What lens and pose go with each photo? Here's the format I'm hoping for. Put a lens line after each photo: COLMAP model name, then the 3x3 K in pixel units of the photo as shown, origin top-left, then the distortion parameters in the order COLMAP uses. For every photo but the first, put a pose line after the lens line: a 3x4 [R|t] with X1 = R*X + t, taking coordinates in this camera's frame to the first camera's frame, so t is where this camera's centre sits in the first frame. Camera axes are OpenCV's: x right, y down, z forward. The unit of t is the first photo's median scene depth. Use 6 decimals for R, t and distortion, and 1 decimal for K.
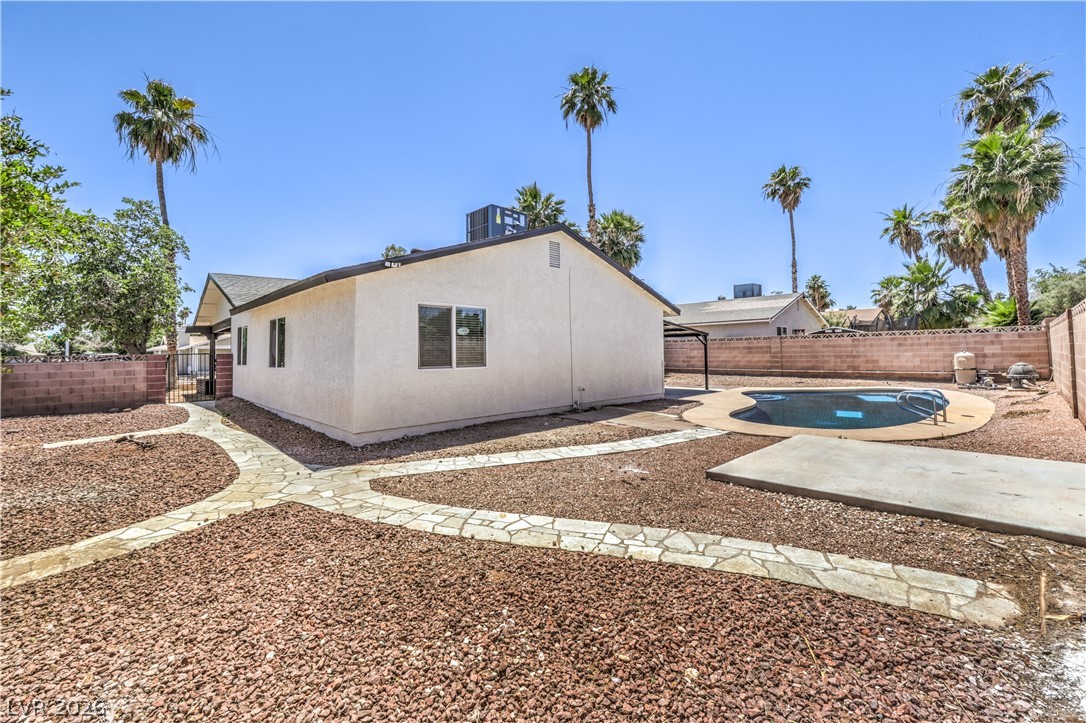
lens RADIAL K [[439.4, 0, 544.2], [0, 439.4, 356.3], [0, 0, 1]] dist [-0.001251, 0.000304]
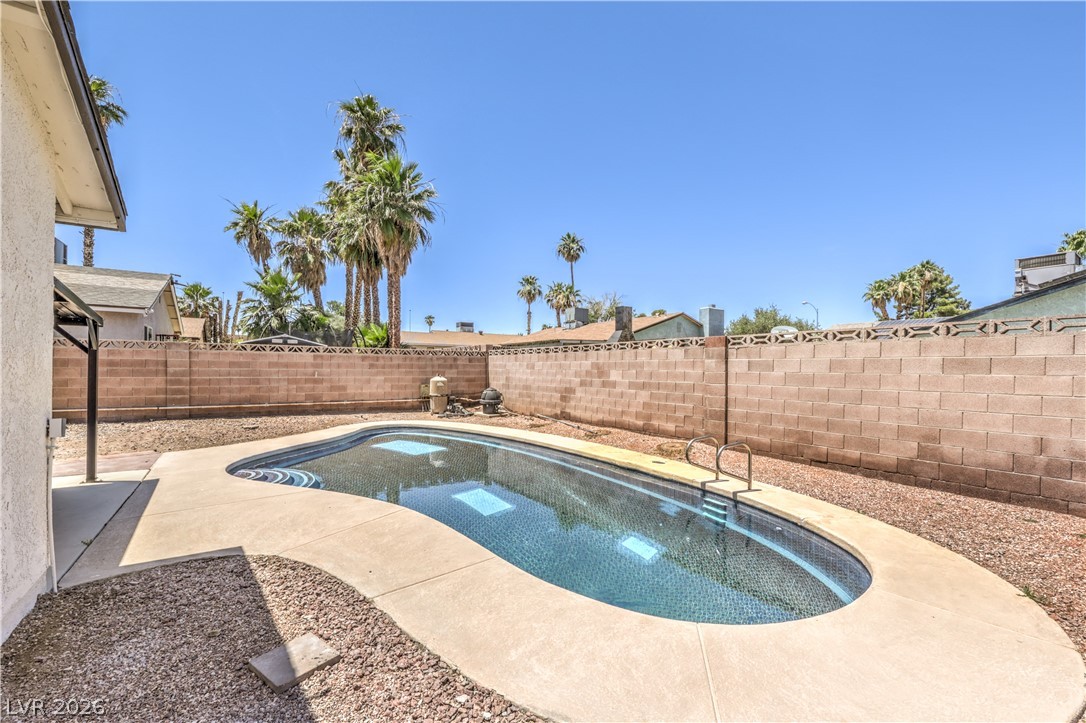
lens RADIAL K [[439.4, 0, 532.5], [0, 439.4, 369.7], [0, 0, 1]] dist [-0.001251, 0.000304]
pose [[0.156998, 0.012651, 0.987518, 0.083016], [-0.008978, 0.999895, -0.011383, -0.011704], [-0.987558, -0.007079, 0.157095, 0.535804]]
